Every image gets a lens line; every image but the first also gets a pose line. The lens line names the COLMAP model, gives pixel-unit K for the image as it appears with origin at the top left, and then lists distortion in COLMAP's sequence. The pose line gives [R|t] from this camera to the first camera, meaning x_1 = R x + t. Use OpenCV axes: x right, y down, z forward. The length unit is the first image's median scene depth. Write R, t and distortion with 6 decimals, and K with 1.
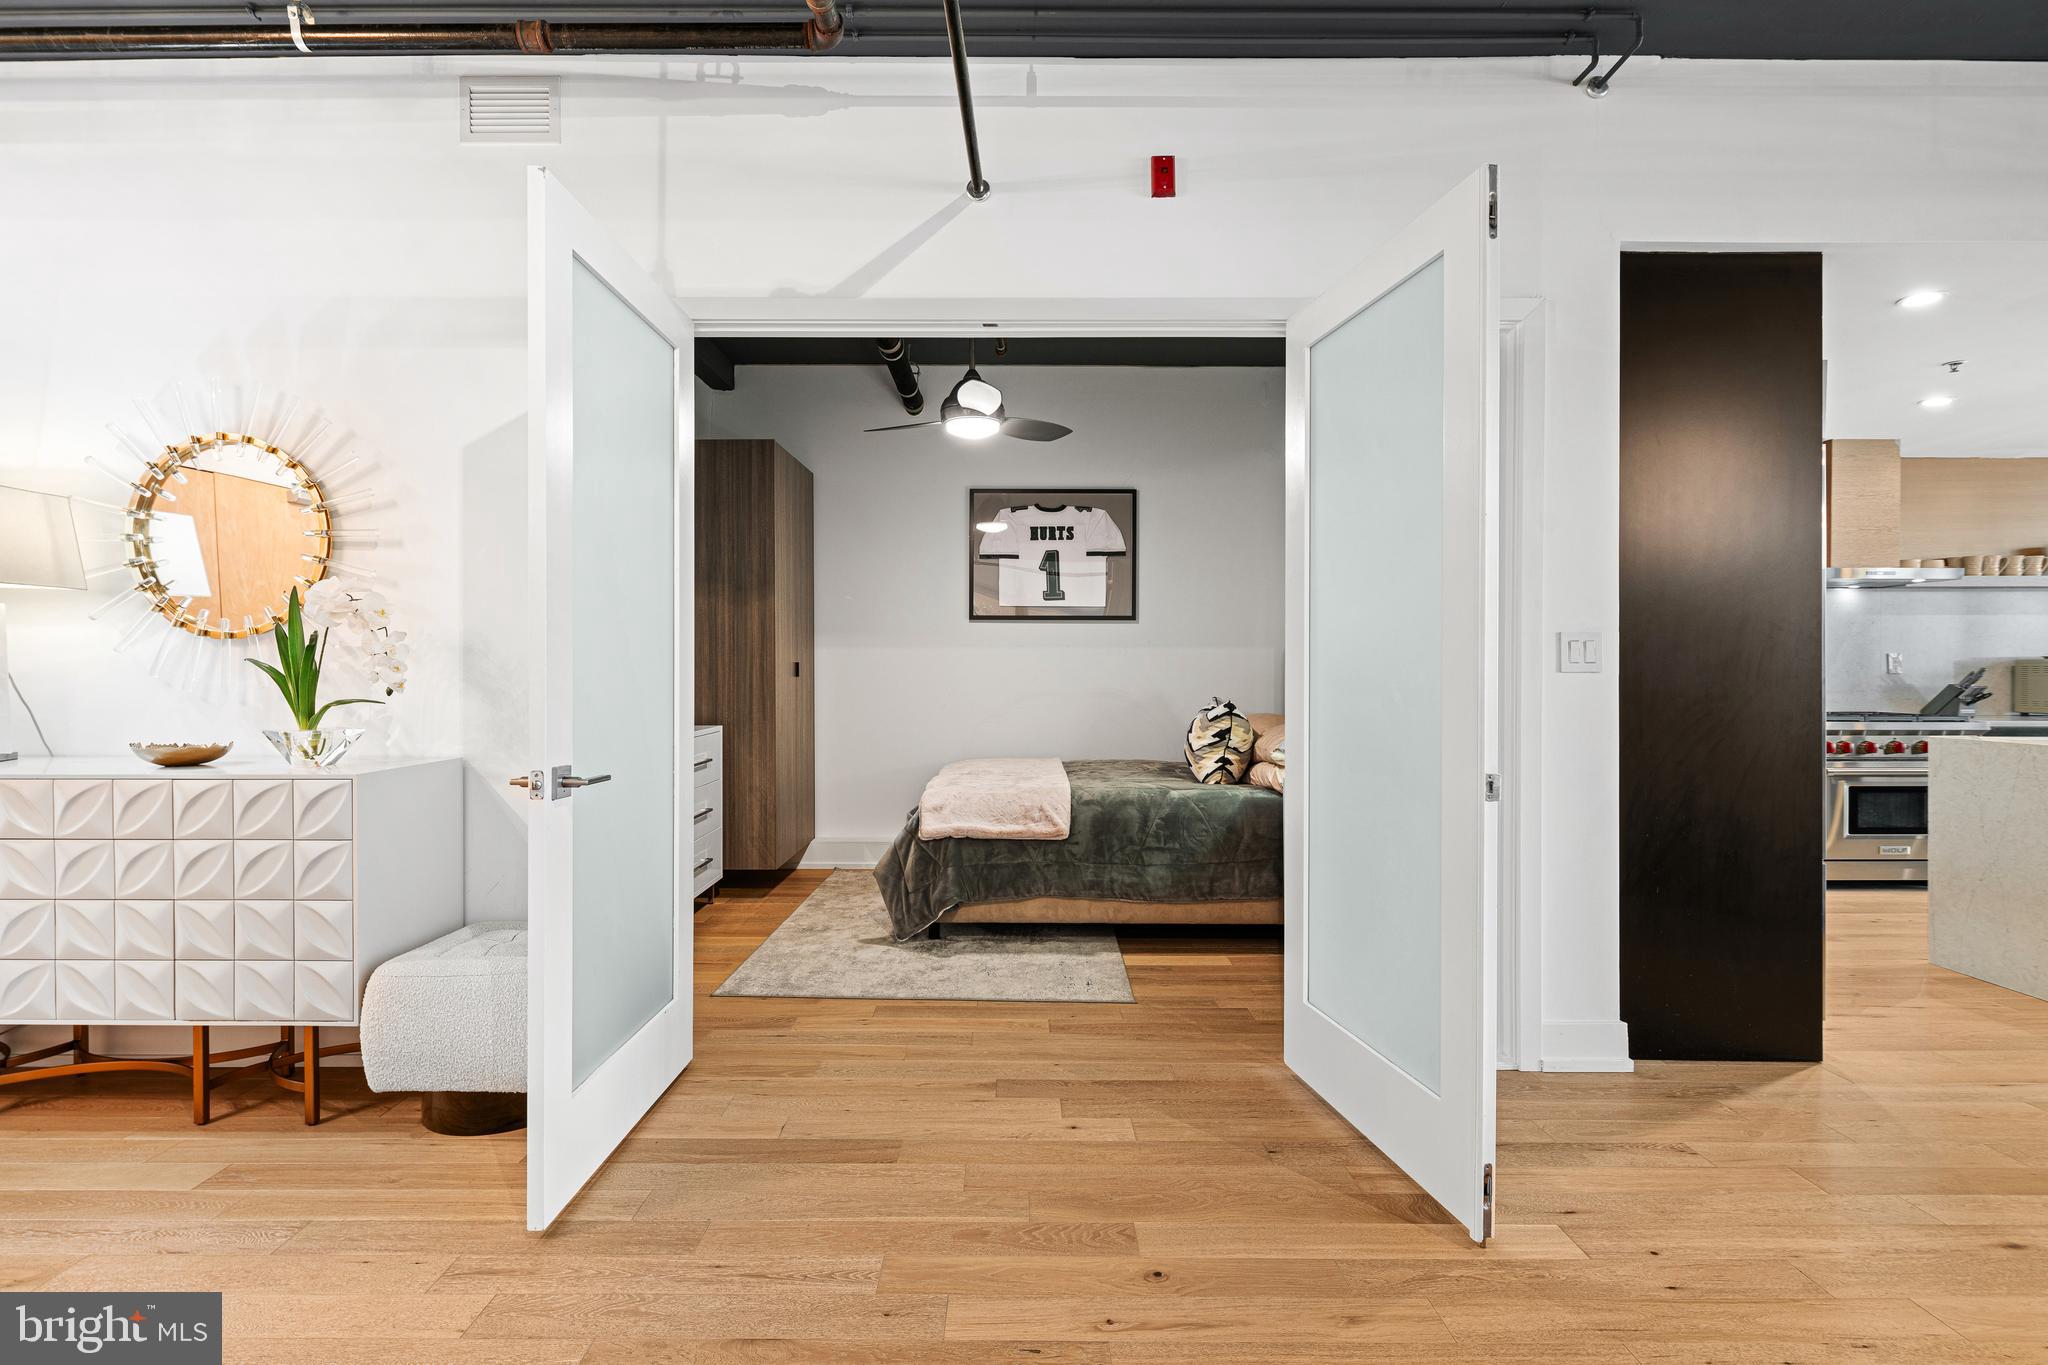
lens RADIAL K [[1003.6, 0, 1018.5], [0, 1003.6, 674.2], [0, 0, 1]] dist [0.000996, 0.000118]
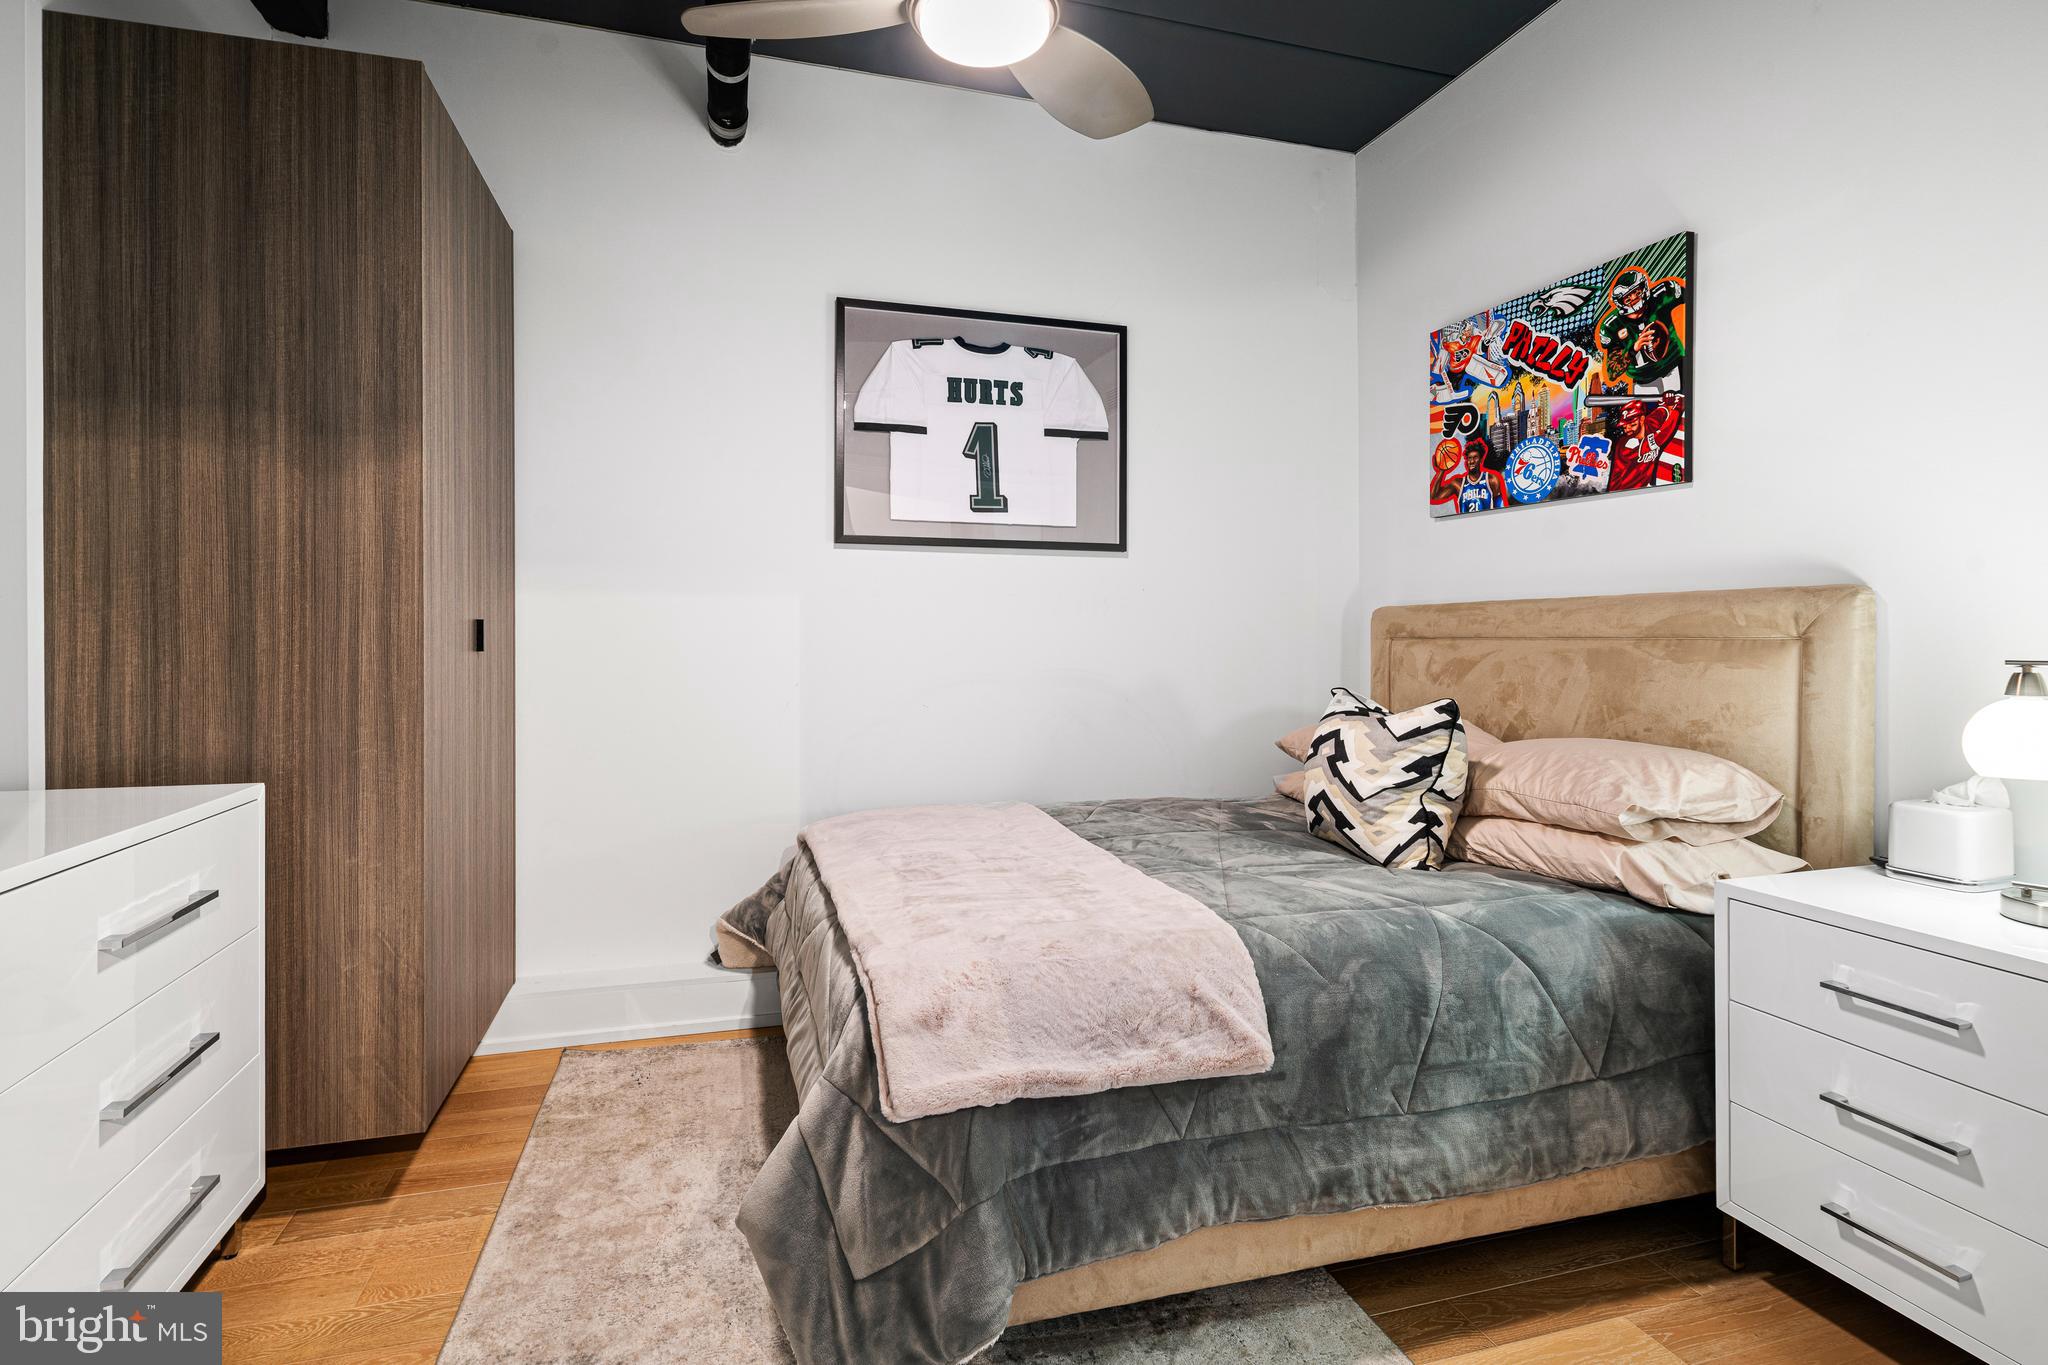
lens RADIAL K [[1011.9, 0, 1019.8], [0, 1011.9, 638.8], [0, 0, 1]] dist [-0.000172, -0.001626]
pose [[0.957903, 0.000684, 0.287090, -0.112269], [0.000484, 0.999992, -0.003997, -0.001304], [-0.287090, 0.003968, 0.957895, 0.470373]]
